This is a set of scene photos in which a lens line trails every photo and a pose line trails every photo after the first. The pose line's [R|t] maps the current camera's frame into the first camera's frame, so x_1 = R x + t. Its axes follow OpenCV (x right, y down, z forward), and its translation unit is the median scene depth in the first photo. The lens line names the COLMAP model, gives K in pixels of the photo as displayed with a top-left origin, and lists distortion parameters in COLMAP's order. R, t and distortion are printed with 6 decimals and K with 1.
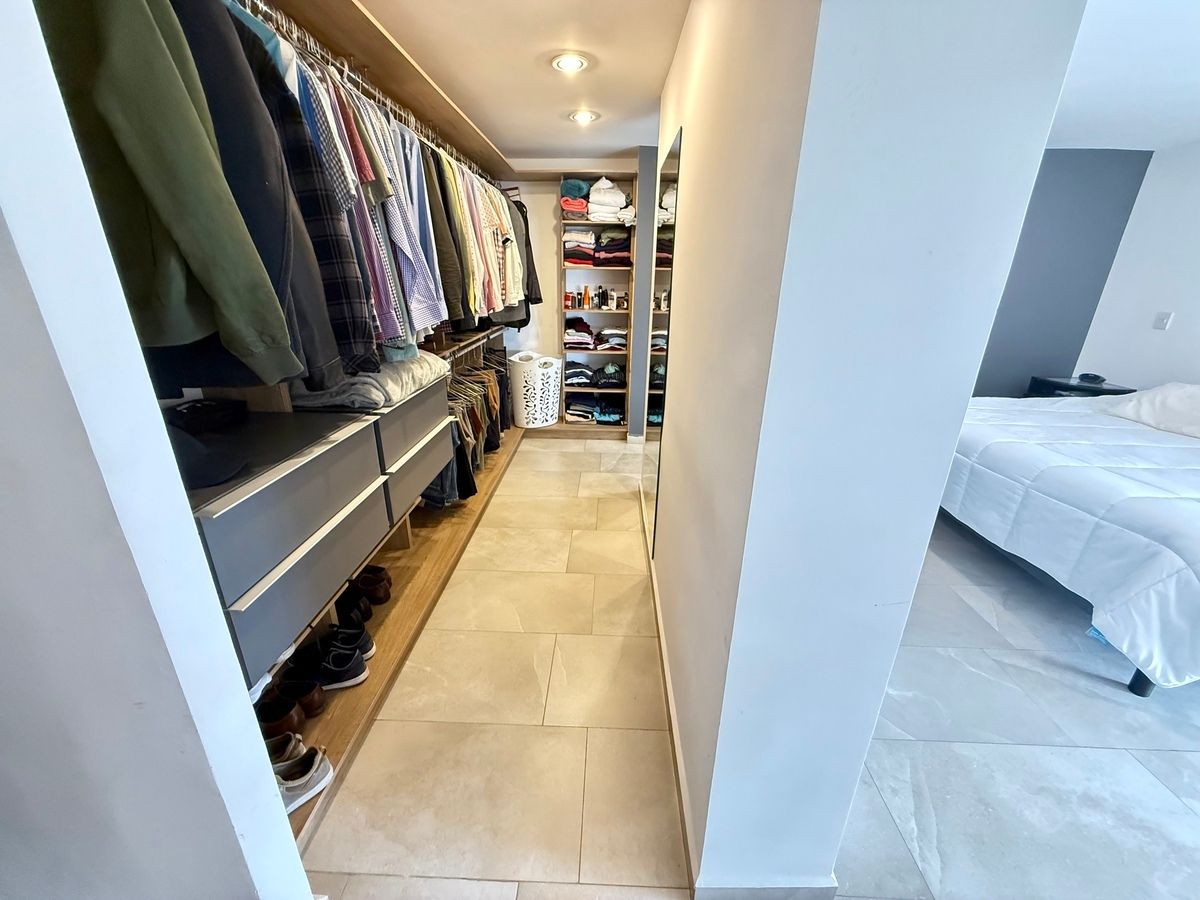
lens RADIAL K [[478.2, 0, 592.0], [0, 478.2, 451.3], [0, 0, 1]] dist [0.000214, 0.000333]
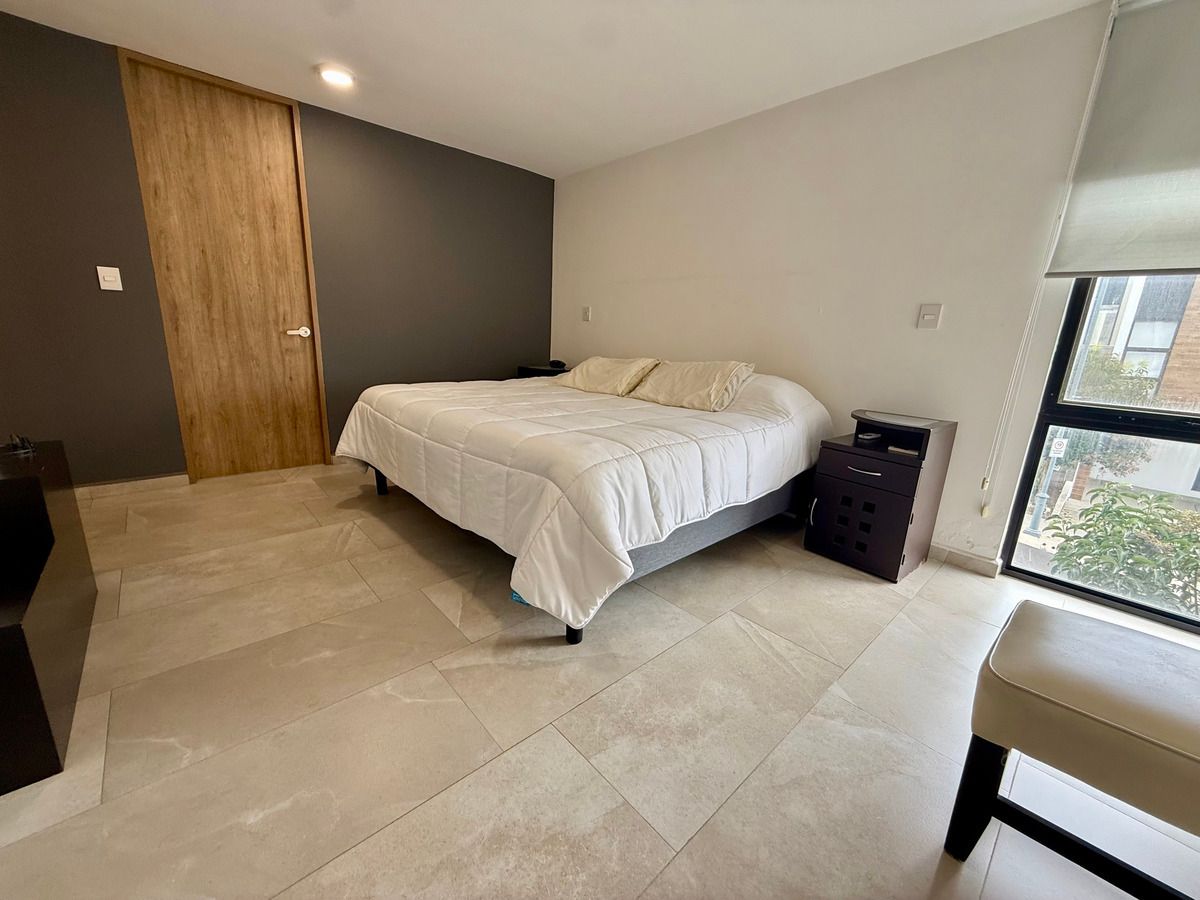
lens RADIAL K [[478.2, 0, 595.8], [0, 478.2, 455.4], [0, 0, 1]] dist [0.000214, 0.000333]
pose [[0.719182, -0.155827, 0.677123, 0.581904], [0.207637, 0.978195, 0.004579, 0.151831], [-0.663072, 0.137303, 0.735855, 0.231474]]
